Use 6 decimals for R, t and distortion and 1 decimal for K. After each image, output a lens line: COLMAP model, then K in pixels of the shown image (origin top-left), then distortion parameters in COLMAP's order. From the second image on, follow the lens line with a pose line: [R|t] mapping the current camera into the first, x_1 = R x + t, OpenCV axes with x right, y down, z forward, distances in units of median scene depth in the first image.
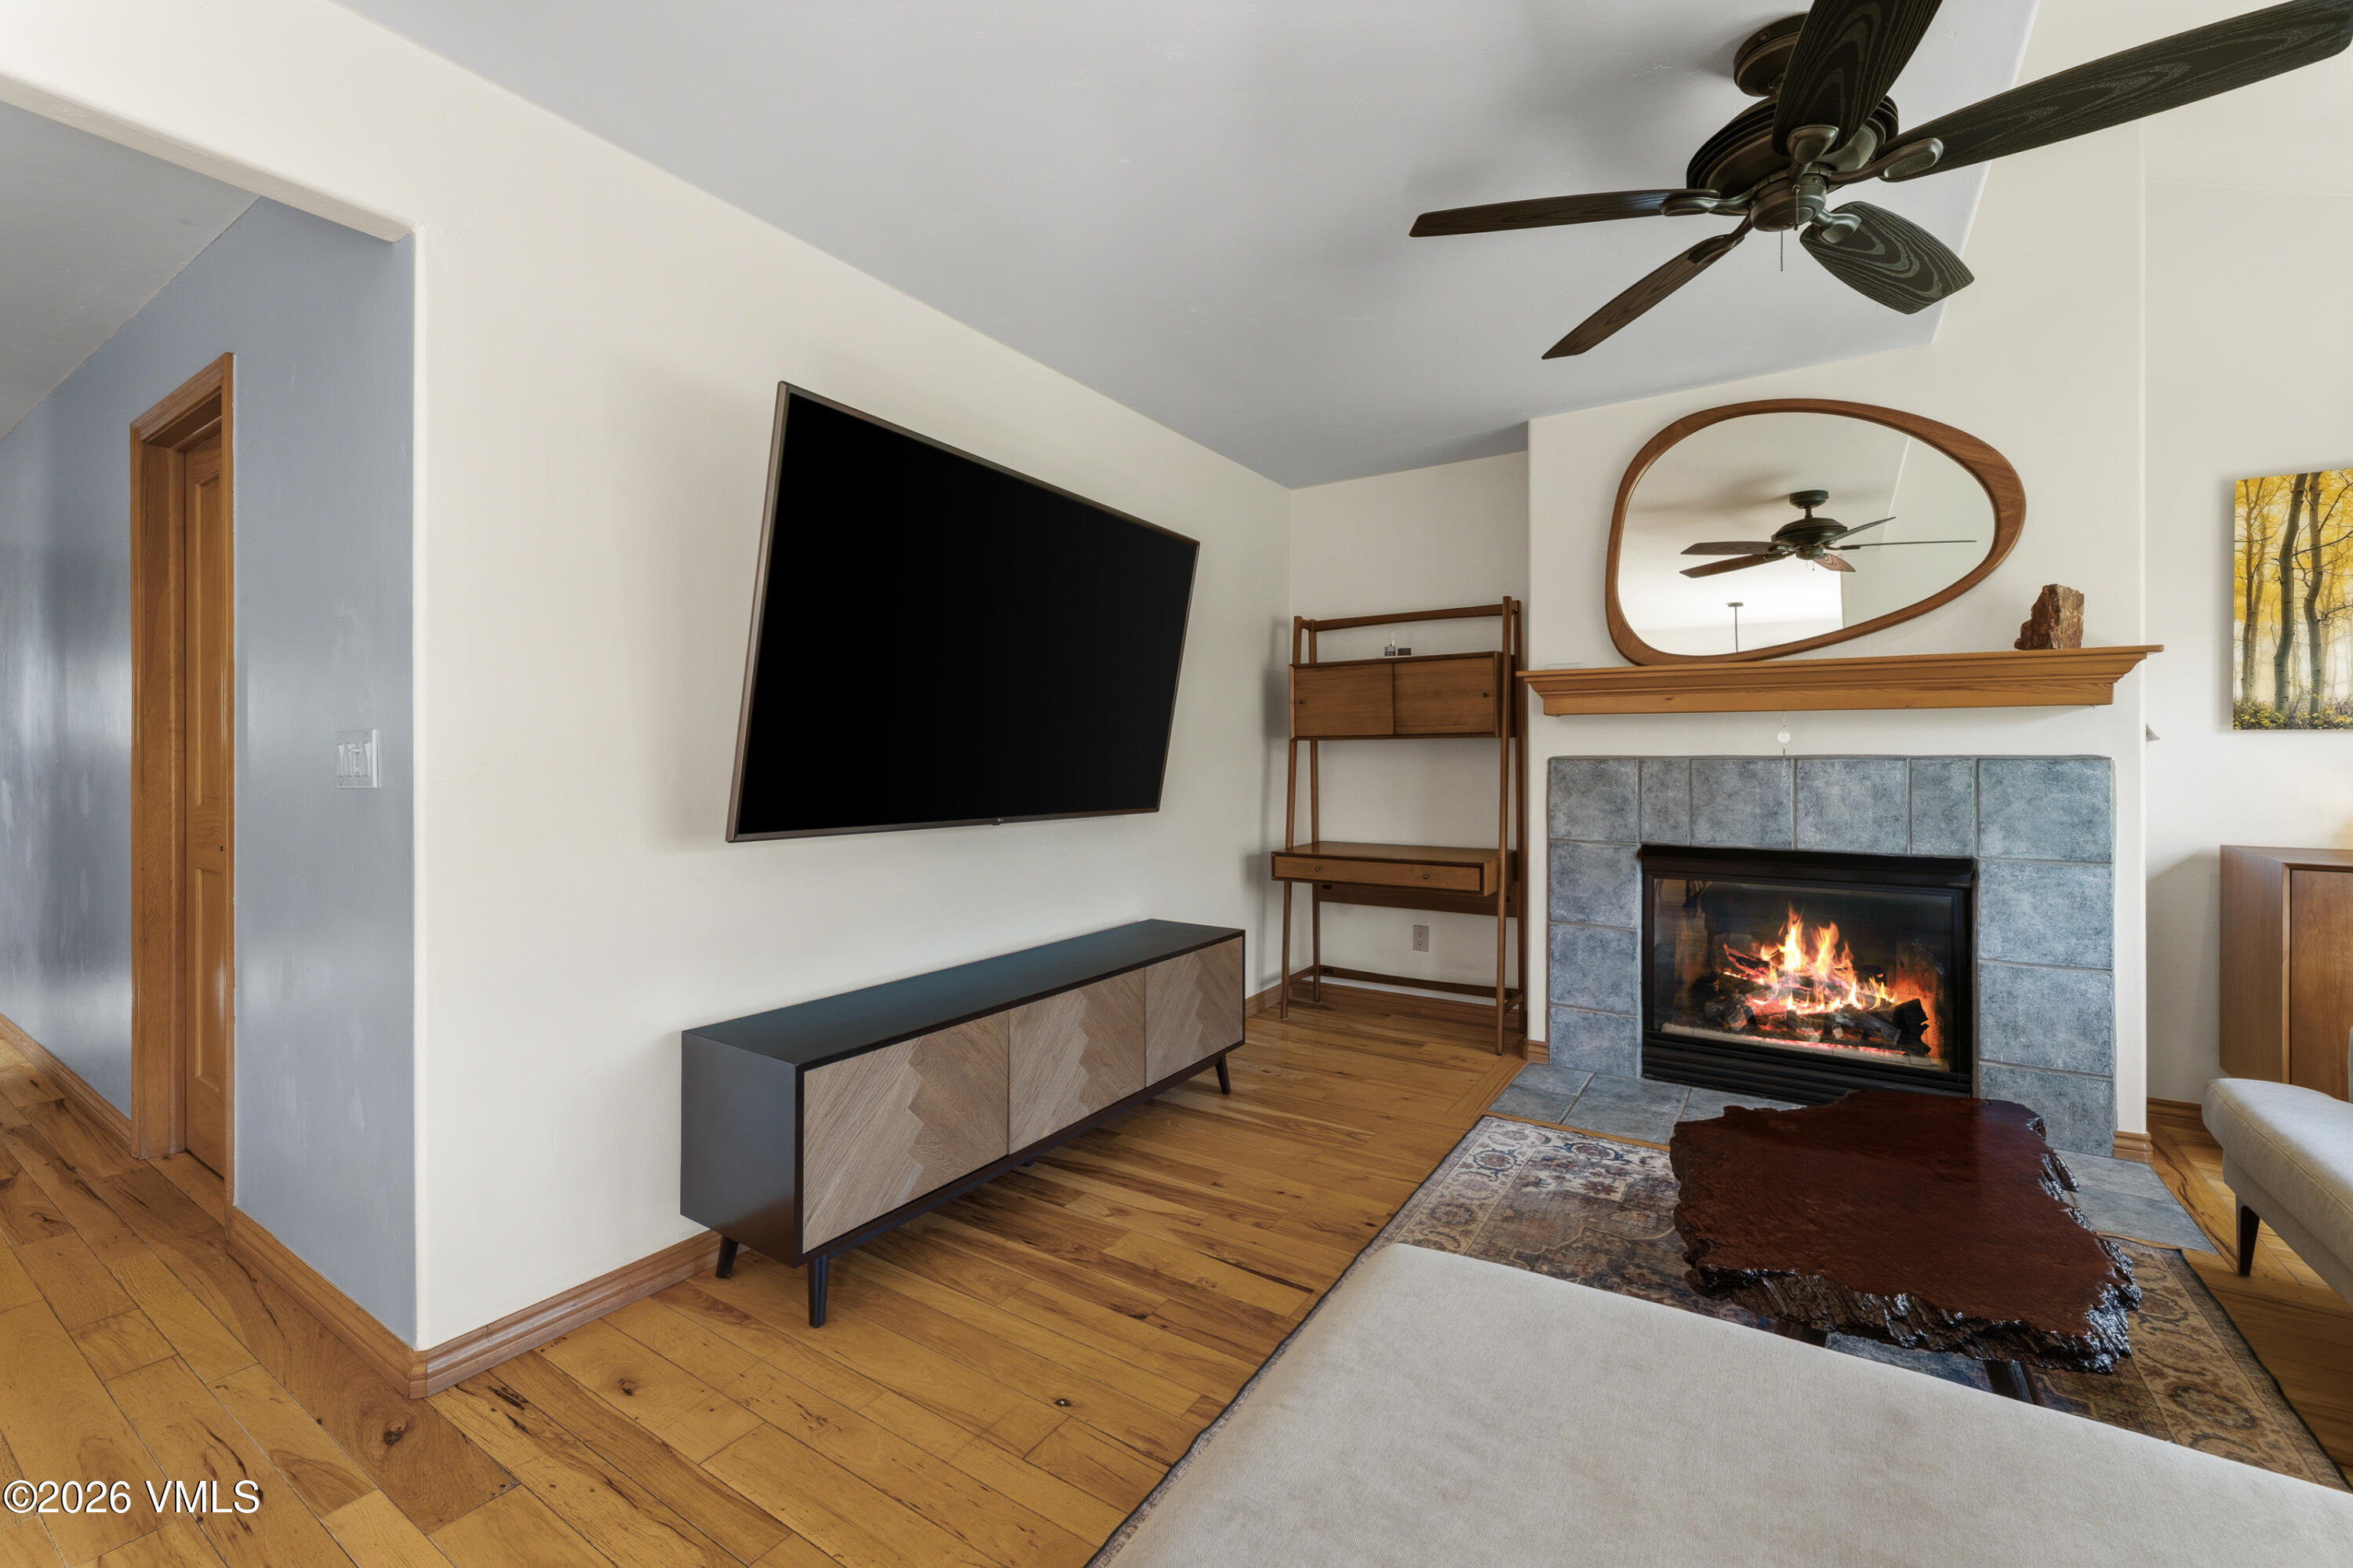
lens RADIAL K [[979.0, 0, 1169.4], [0, 979.0, 756.1], [0, 0, 1]] dist [-0.000244, 0.000020]
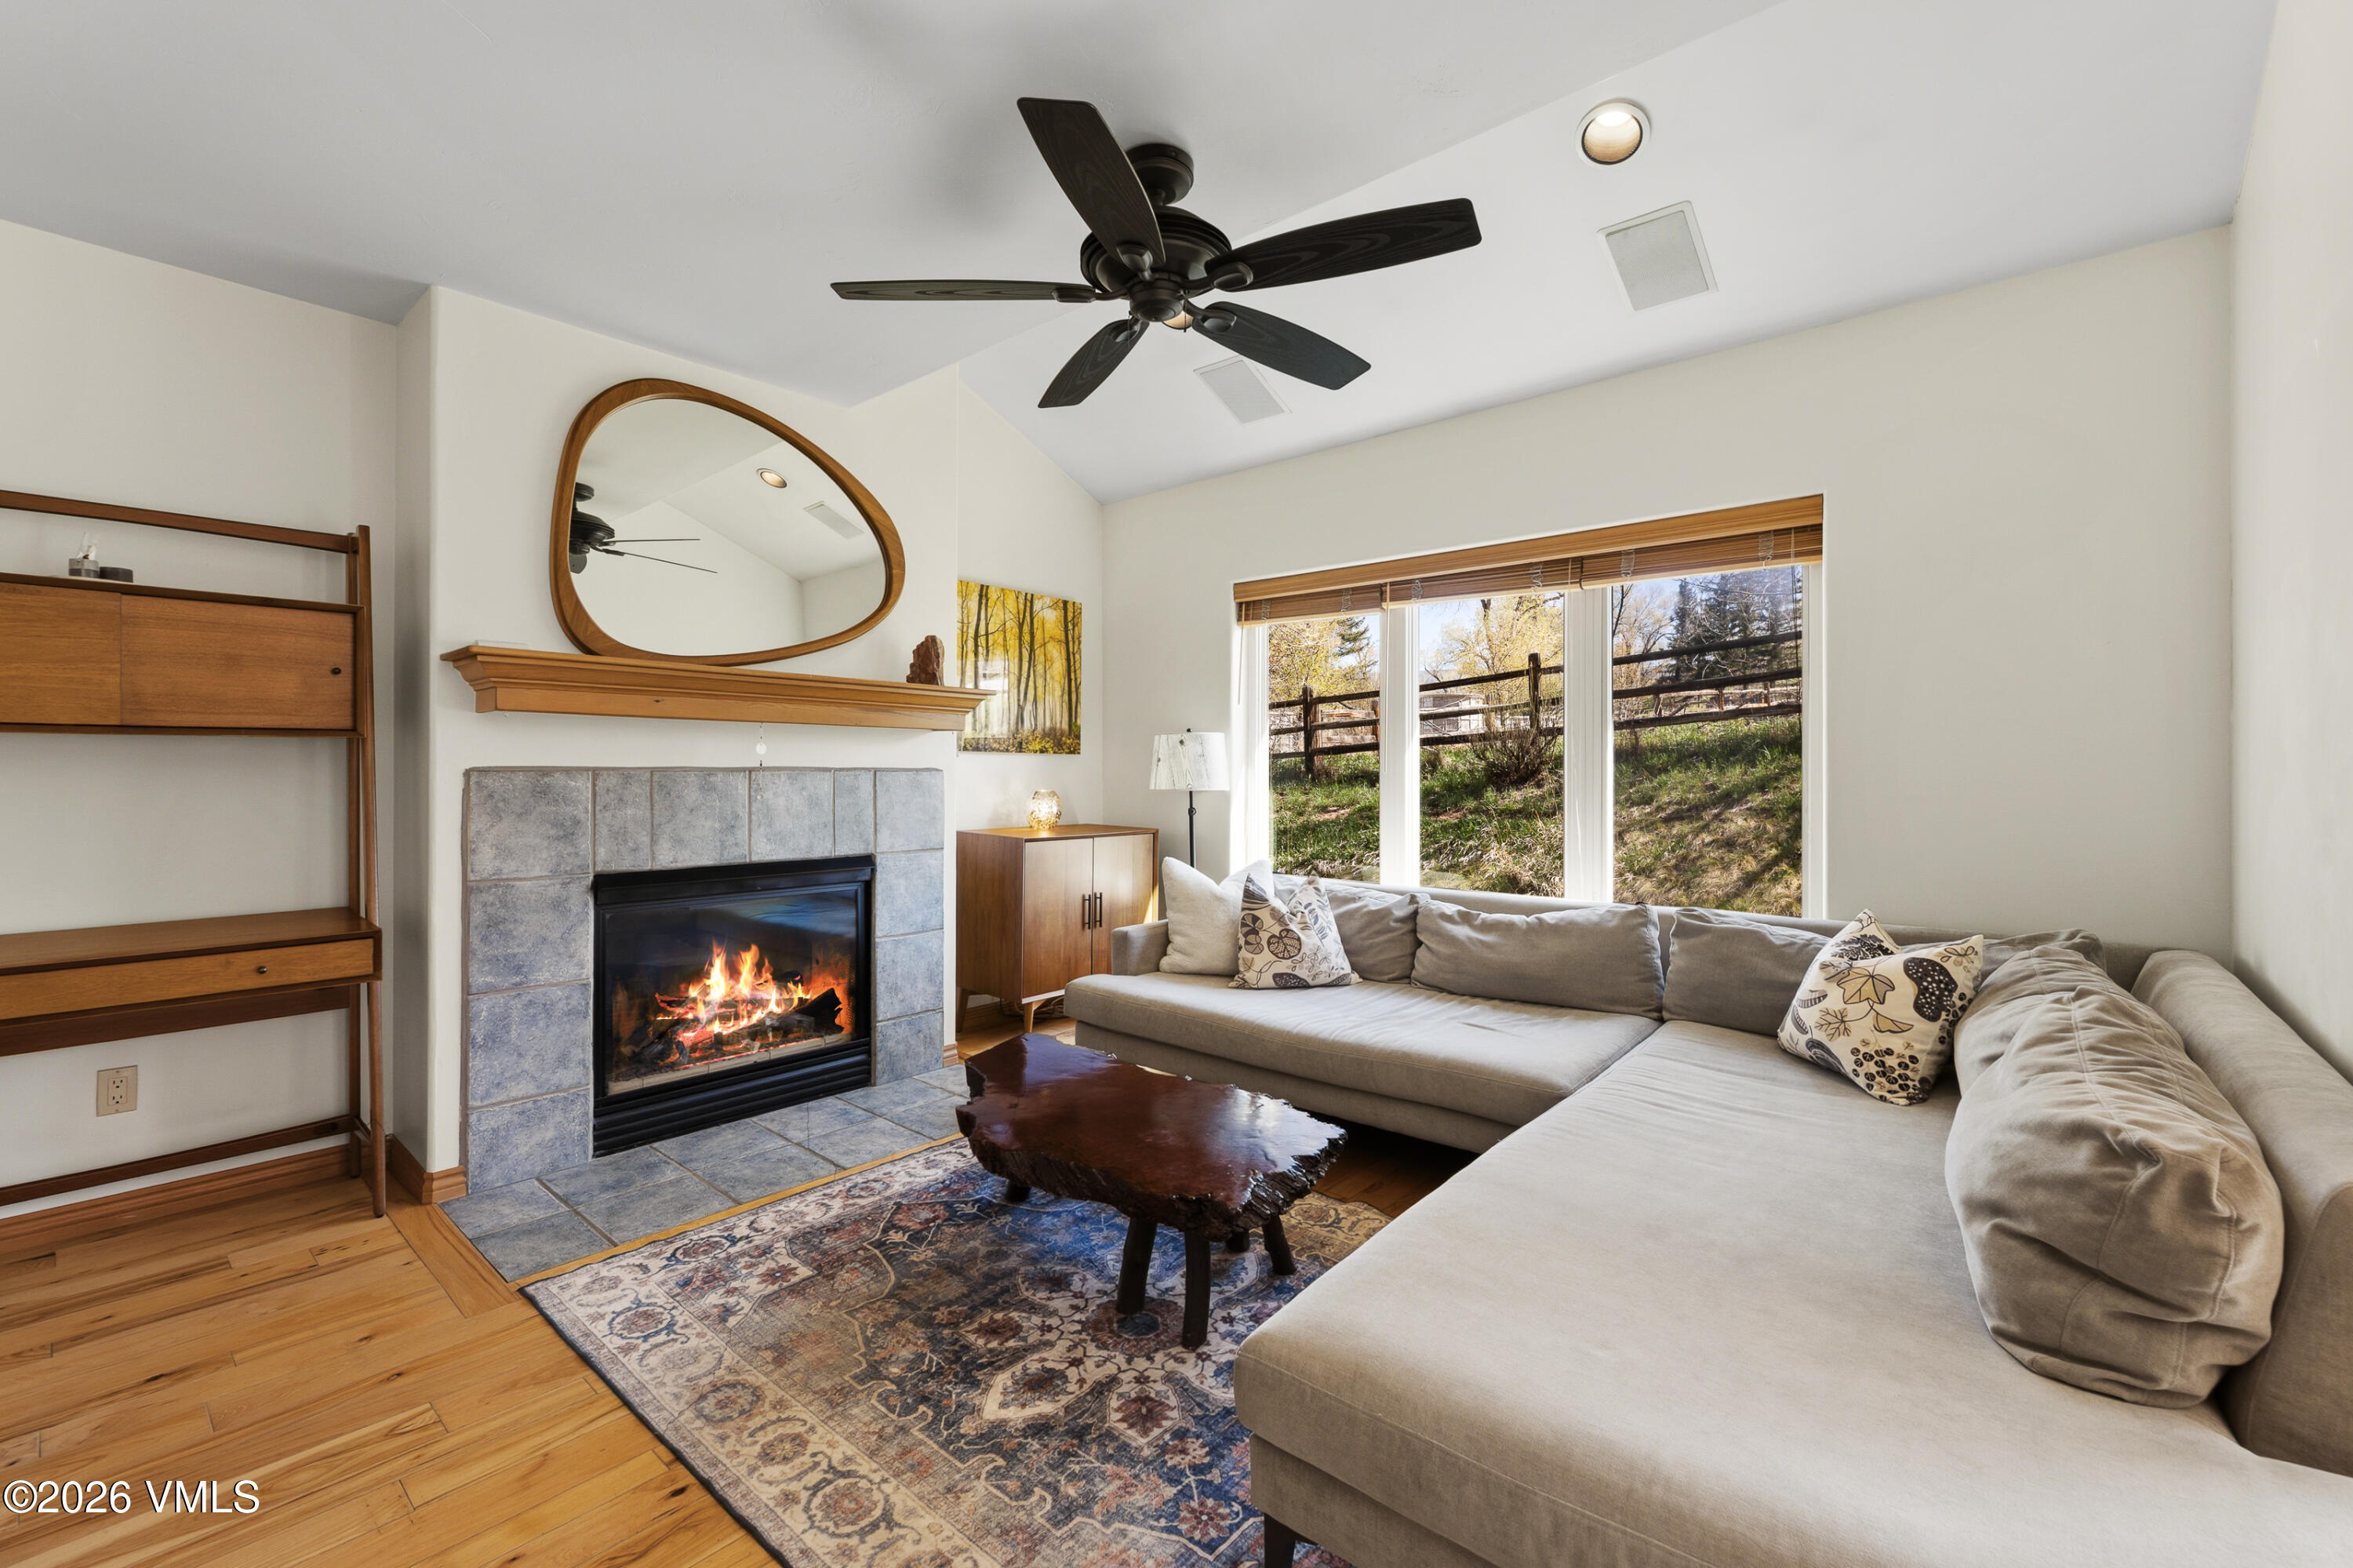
lens RADIAL K [[989.7, 0, 1167.1], [0, 989.7, 769.9], [0, 0, 1]] dist [-0.002390, -0.000242]
pose [[0.136057, 0.001256, 0.990700, -0.277112], [-0.003717, 0.999993, -0.000758, 0.001114], [-0.990694, -0.003579, 0.136061, 0.414737]]
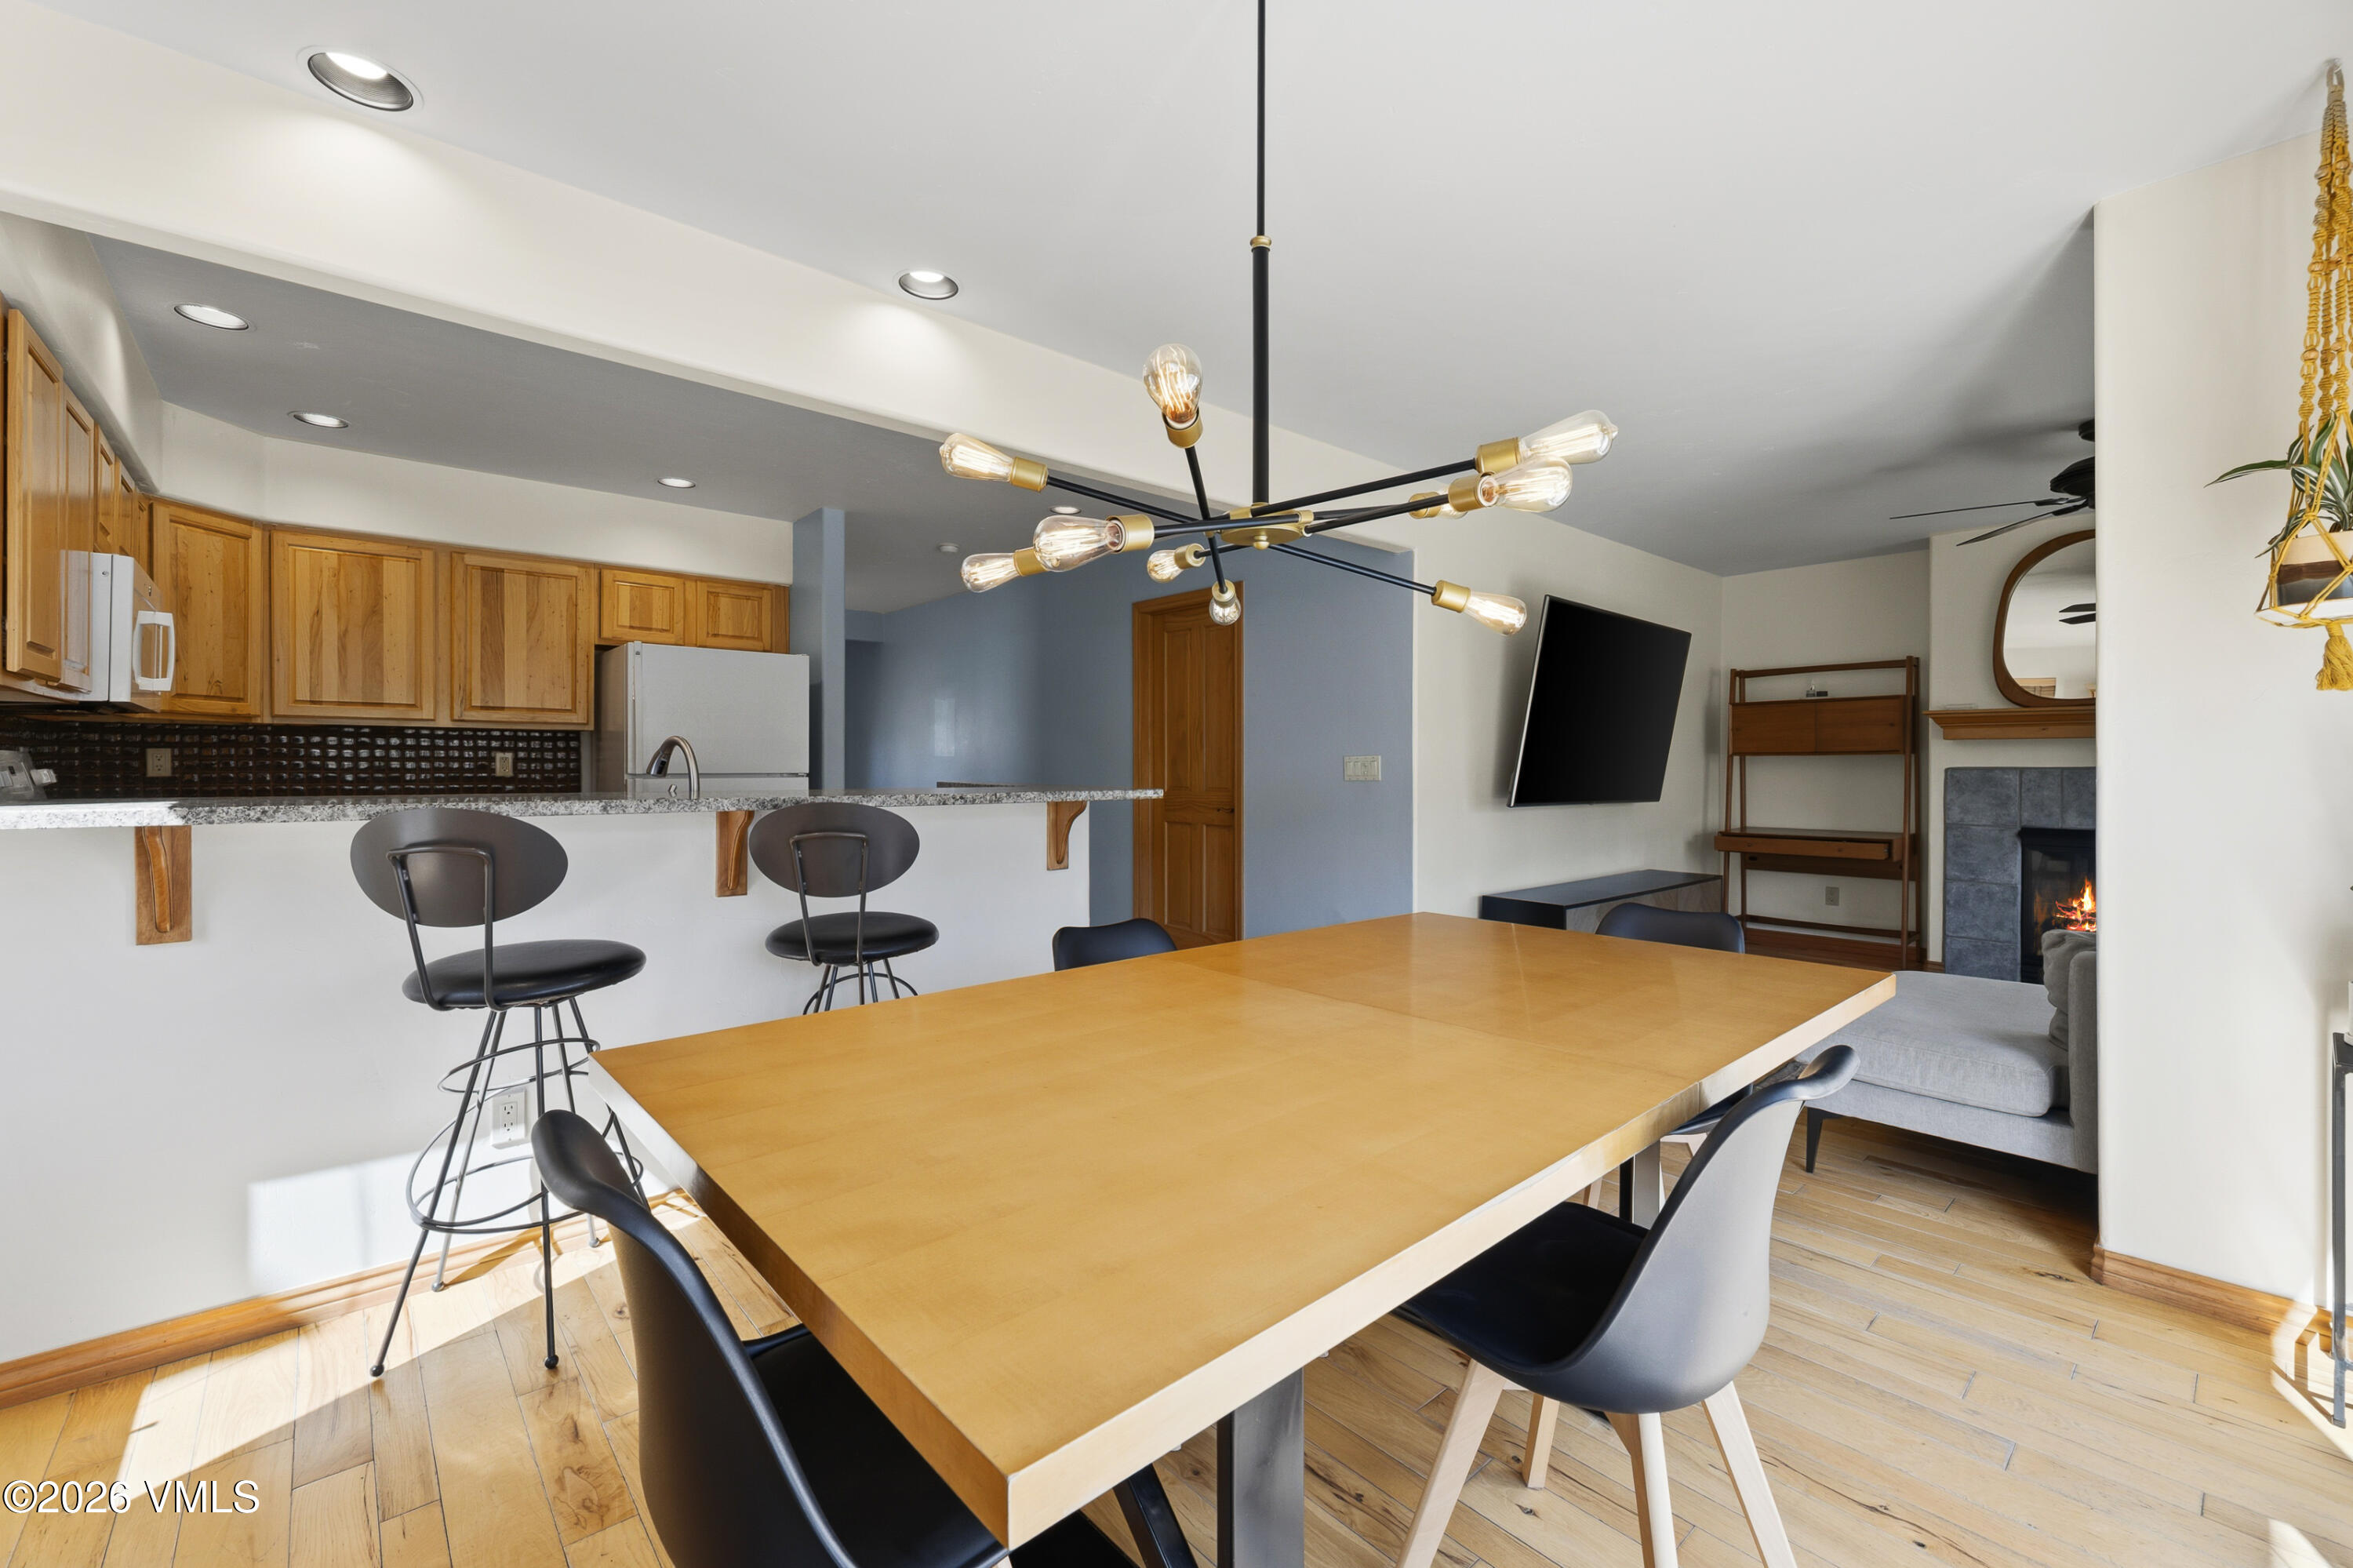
lens RADIAL K [[968.7, 0, 1162.7], [0, 968.7, 768.2], [0, 0, 1]] dist [-0.001146, -0.000148]
pose [[0.961948, 0.002013, -0.273226, -0.362944], [-0.000842, 0.999990, 0.004401, -0.003801], [0.273232, -0.004004, 0.961940, -0.752592]]
